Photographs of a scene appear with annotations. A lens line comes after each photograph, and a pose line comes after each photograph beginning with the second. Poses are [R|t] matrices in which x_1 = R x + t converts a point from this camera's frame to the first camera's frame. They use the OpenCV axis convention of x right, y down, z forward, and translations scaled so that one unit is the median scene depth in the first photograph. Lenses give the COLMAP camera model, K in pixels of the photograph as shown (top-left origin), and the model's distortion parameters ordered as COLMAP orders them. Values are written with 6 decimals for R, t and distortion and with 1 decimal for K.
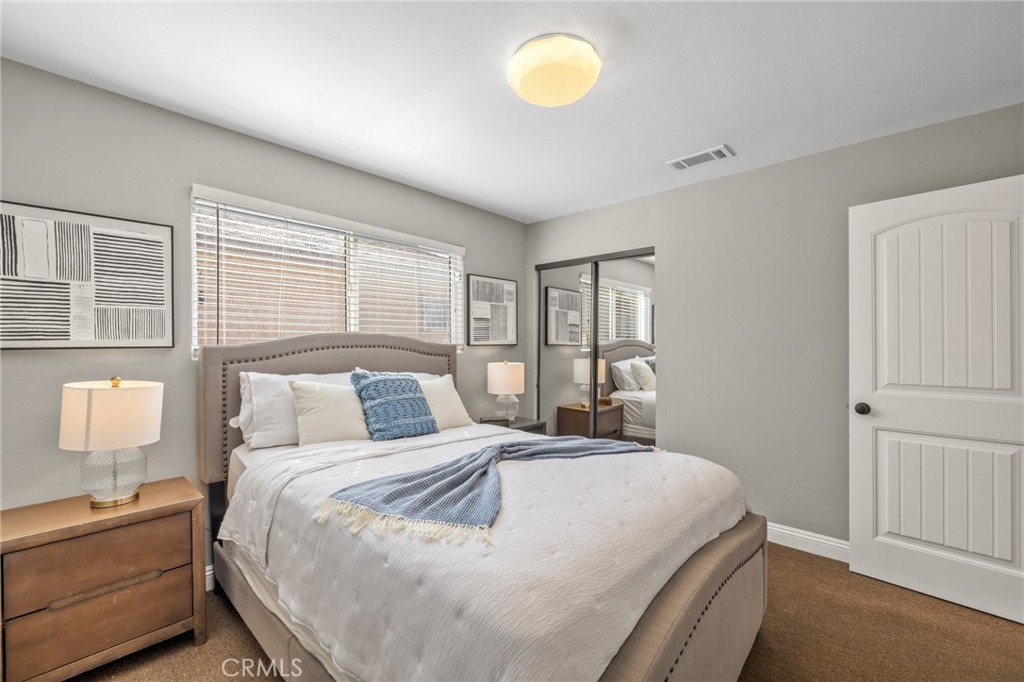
lens RADIAL K [[426.8, 0, 514.0], [0, 426.8, 343.4], [0, 0, 1]] dist [-0.002367, 0.001161]
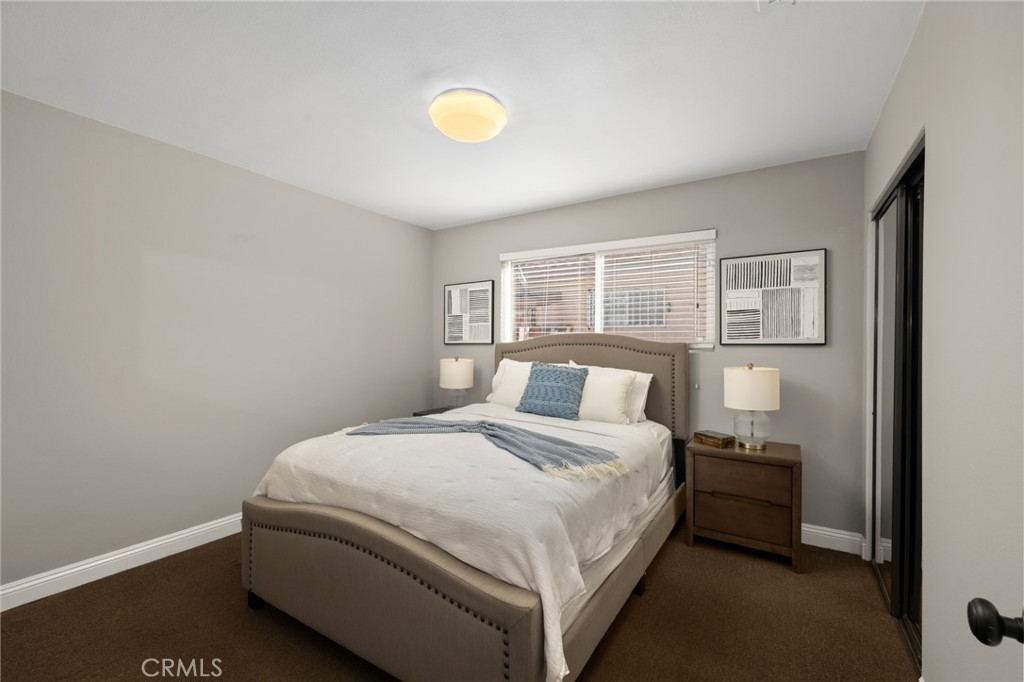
lens RADIAL K [[426.8, 0, 516.3], [0, 426.8, 344.2], [0, 0, 1]] dist [-0.002367, 0.001161]
pose [[0.168303, 0.000013, -0.985735, 0.759815], [-0.006354, 0.999979, -0.001071, 0.008783], [0.985715, 0.006443, 0.168299, 0.547462]]
